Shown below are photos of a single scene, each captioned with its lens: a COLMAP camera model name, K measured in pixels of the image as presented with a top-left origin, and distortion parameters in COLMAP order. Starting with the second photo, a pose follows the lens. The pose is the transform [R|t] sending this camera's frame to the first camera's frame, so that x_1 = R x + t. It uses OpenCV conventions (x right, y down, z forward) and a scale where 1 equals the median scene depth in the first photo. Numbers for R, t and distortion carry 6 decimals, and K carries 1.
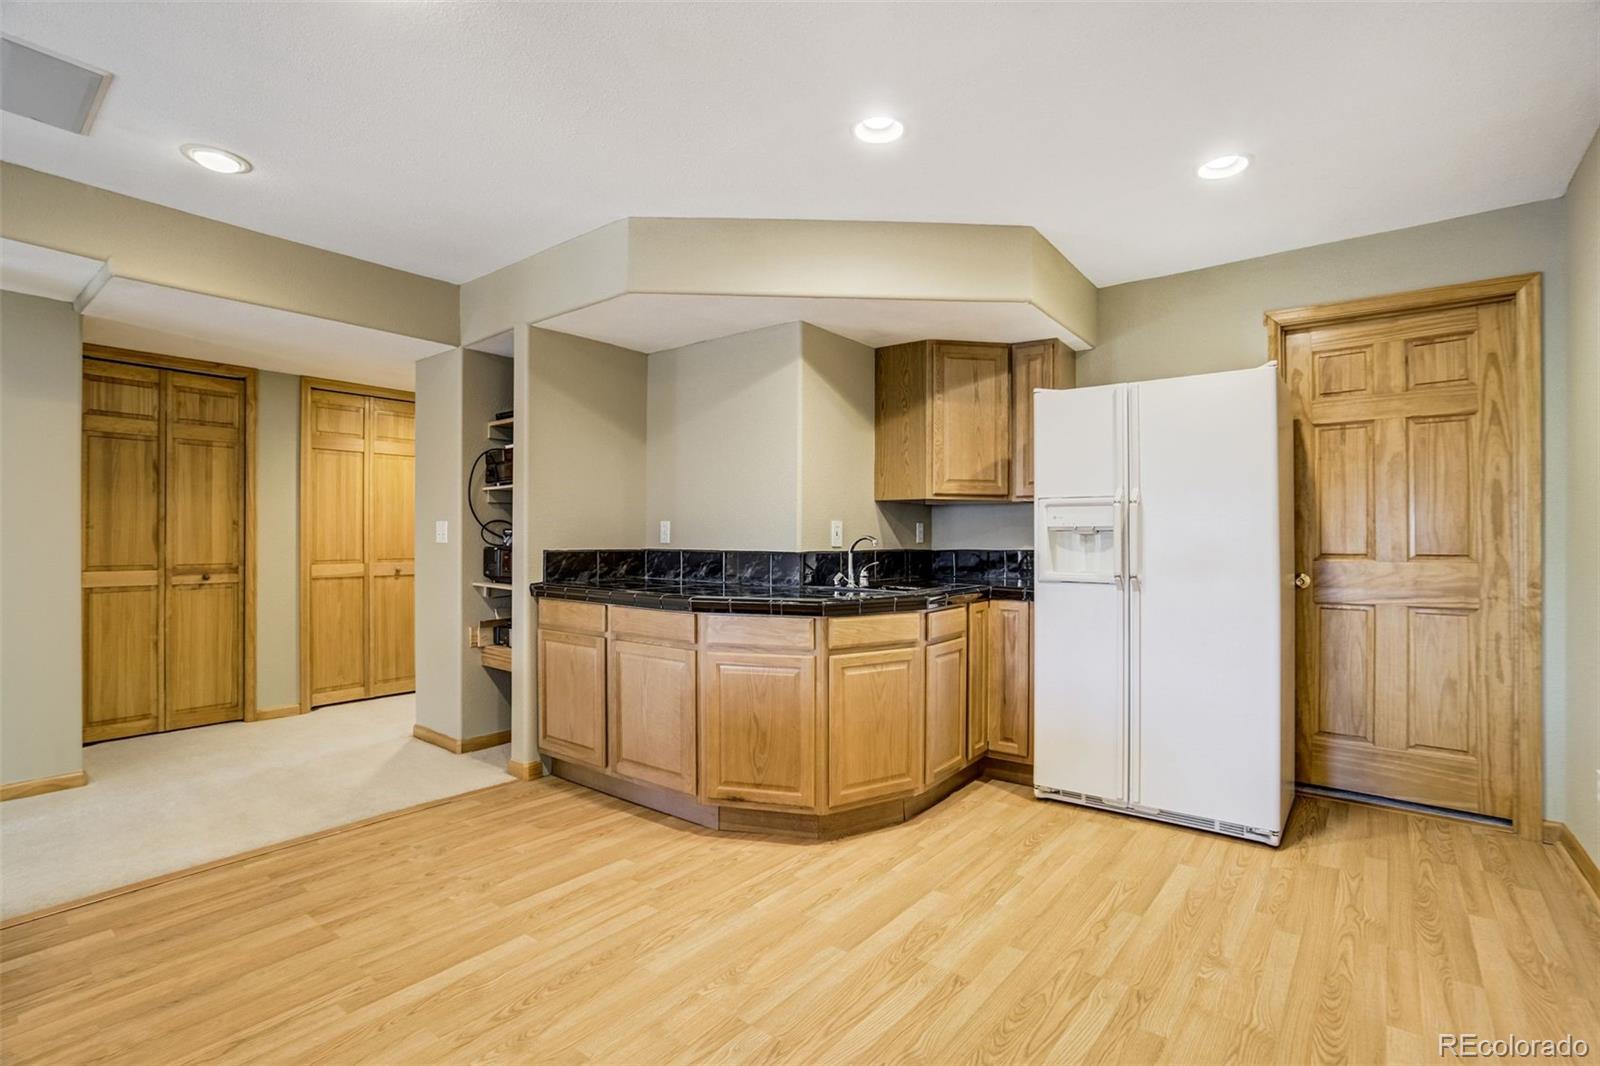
lens RADIAL K [[737.0, 0, 806.7], [0, 737.0, 535.9], [0, 0, 1]] dist [-0.019237, 0.001308]
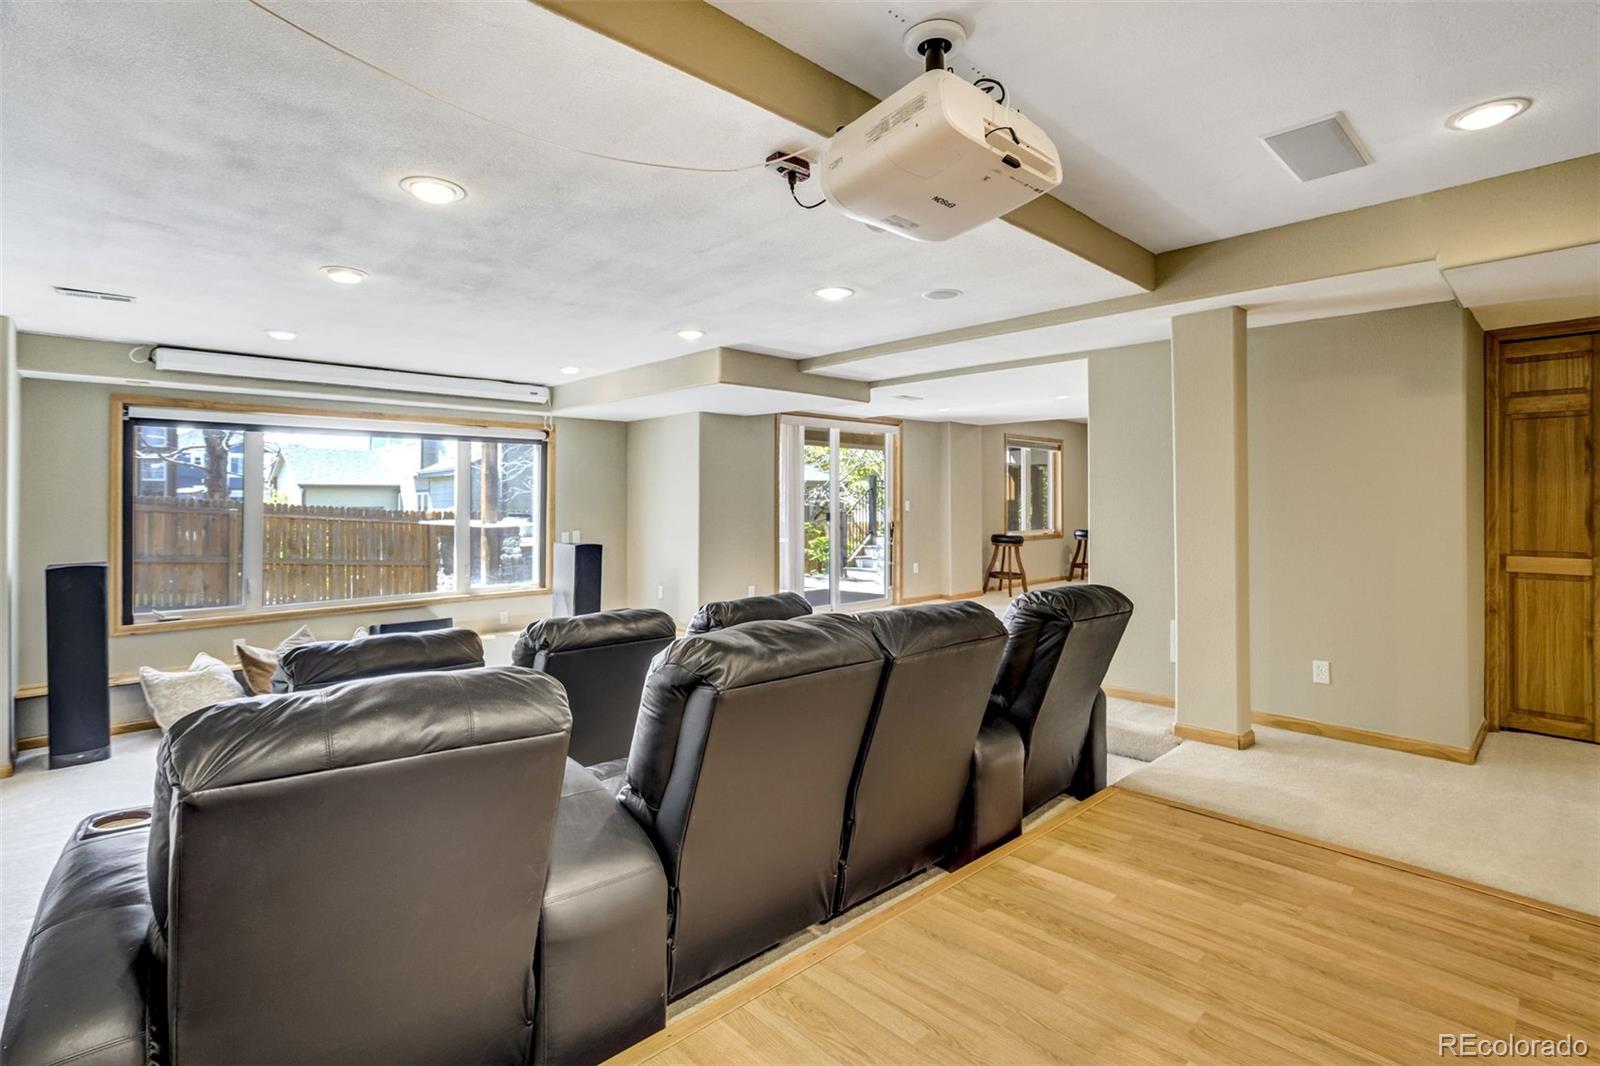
lens RADIAL K [[737.0, 0, 813.8], [0, 737.0, 492.4], [0, 0, 1]] dist [-0.019237, 0.001308]
pose [[-0.180110, -0.013524, -0.983553, 0.159364], [-0.003627, 0.999908, -0.013085, -0.020836], [0.983640, 0.001210, -0.180143, 0.230398]]
